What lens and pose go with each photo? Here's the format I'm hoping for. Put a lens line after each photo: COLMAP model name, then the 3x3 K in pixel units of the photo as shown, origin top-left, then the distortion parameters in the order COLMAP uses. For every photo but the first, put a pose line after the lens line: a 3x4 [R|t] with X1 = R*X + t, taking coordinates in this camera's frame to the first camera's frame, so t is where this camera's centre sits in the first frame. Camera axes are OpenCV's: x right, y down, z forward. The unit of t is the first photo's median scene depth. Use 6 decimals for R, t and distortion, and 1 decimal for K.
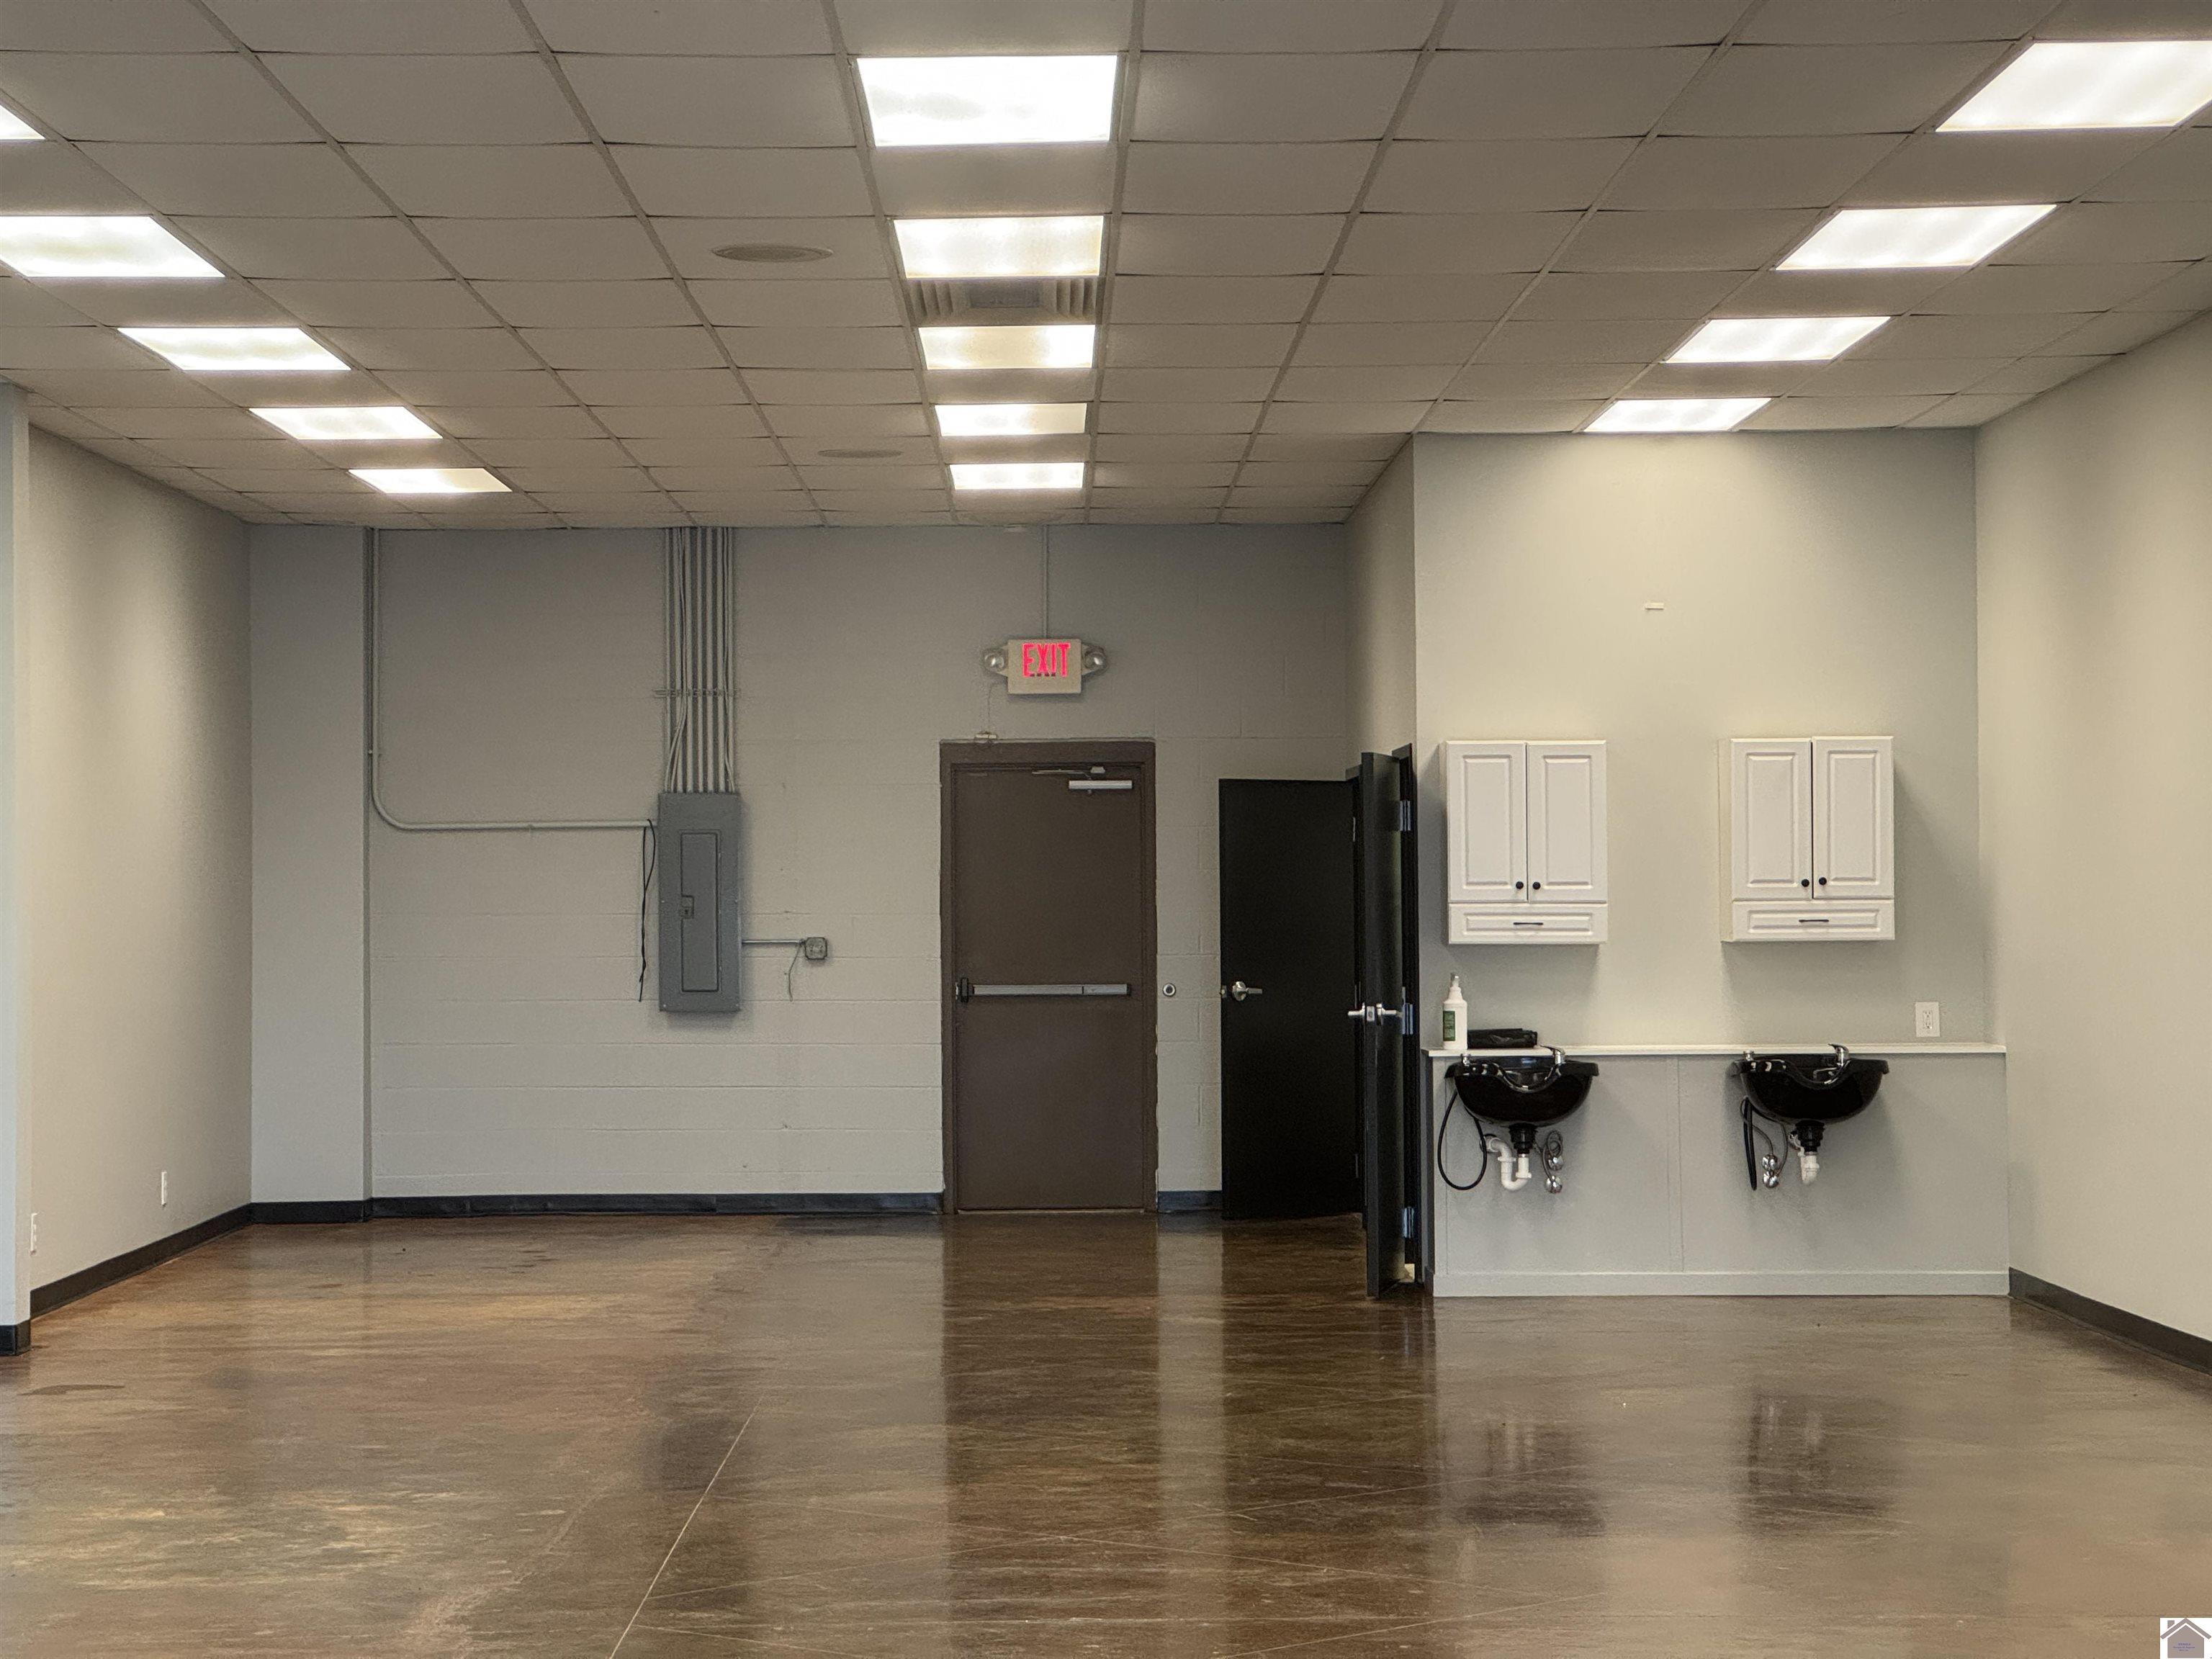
lens RADIAL K [[4952.9, 0, 1094.2], [0, 4952.9, 766.5], [0, 0, 1]] dist [-0.083824, 4.733415]
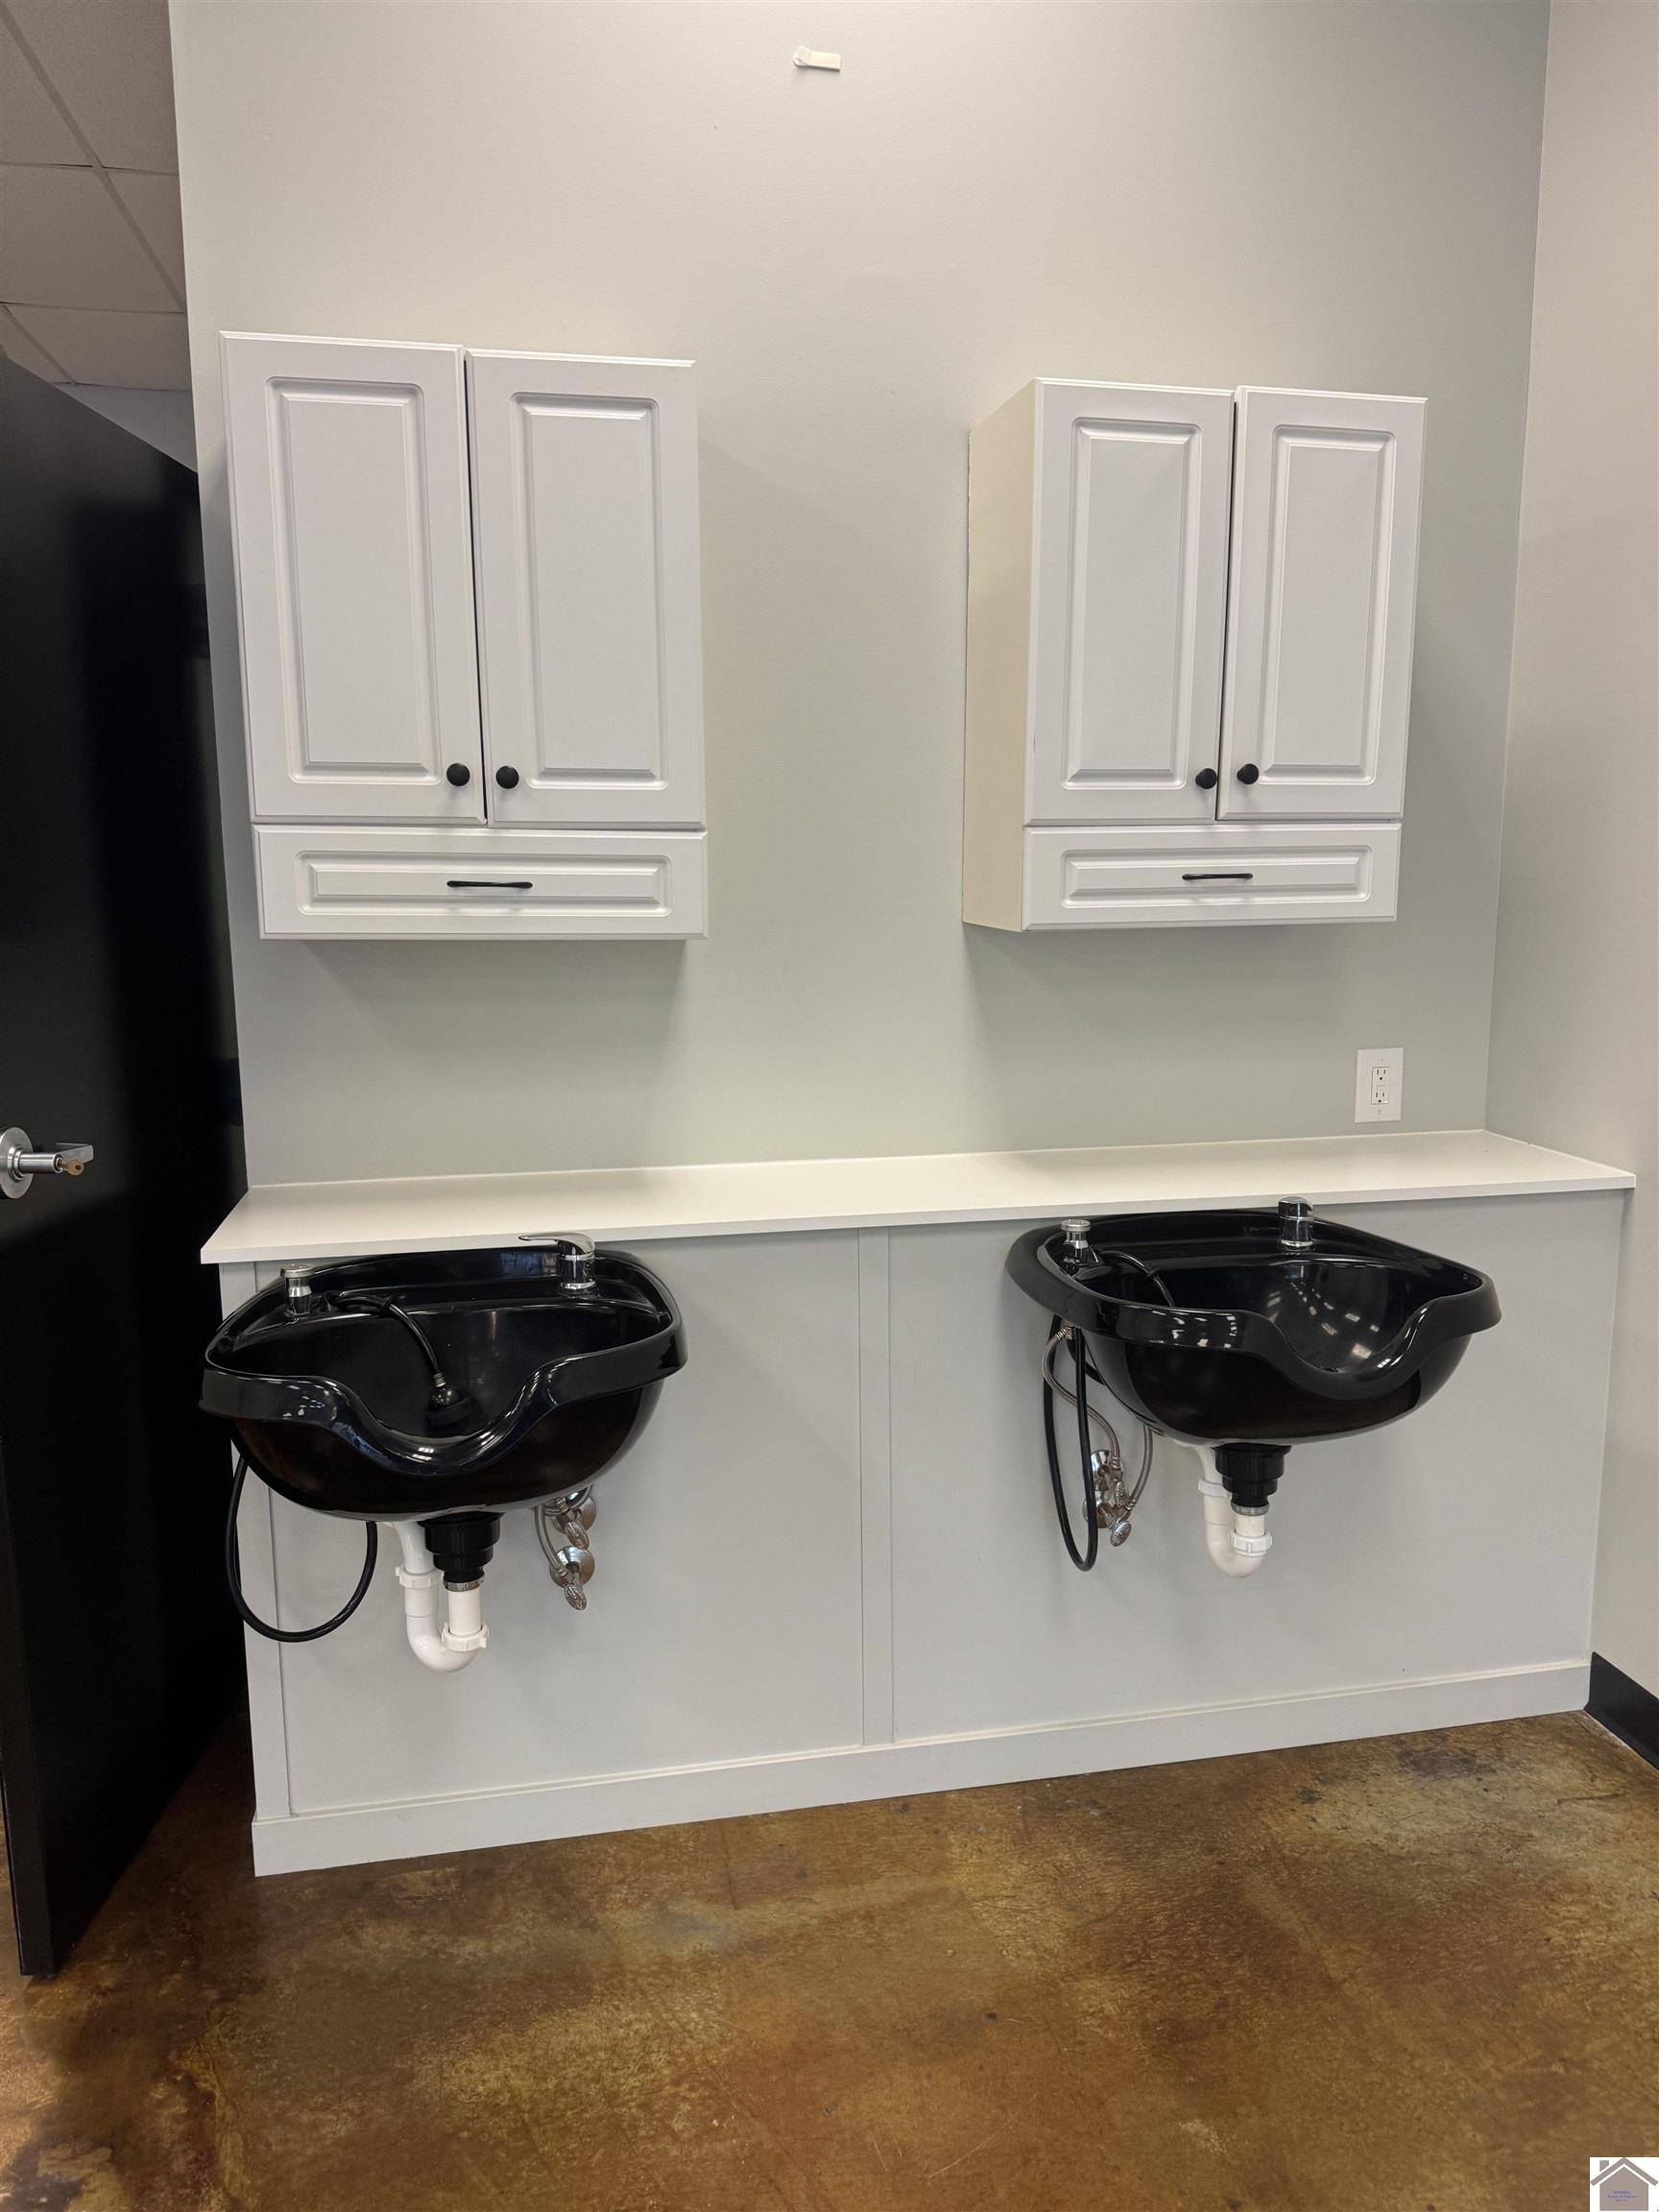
lens RADIAL K [[1540.3, 0, 840.8], [0, 1540.3, 1107.3], [0, 0, 1]] dist [0.134060, -0.209794]
pose [[0.981105, -0.027734, 0.191478, 0.090612], [-0.008877, 0.982178, 0.187743, 0.026153], [-0.193272, -0.185895, 0.963374, 0.881179]]
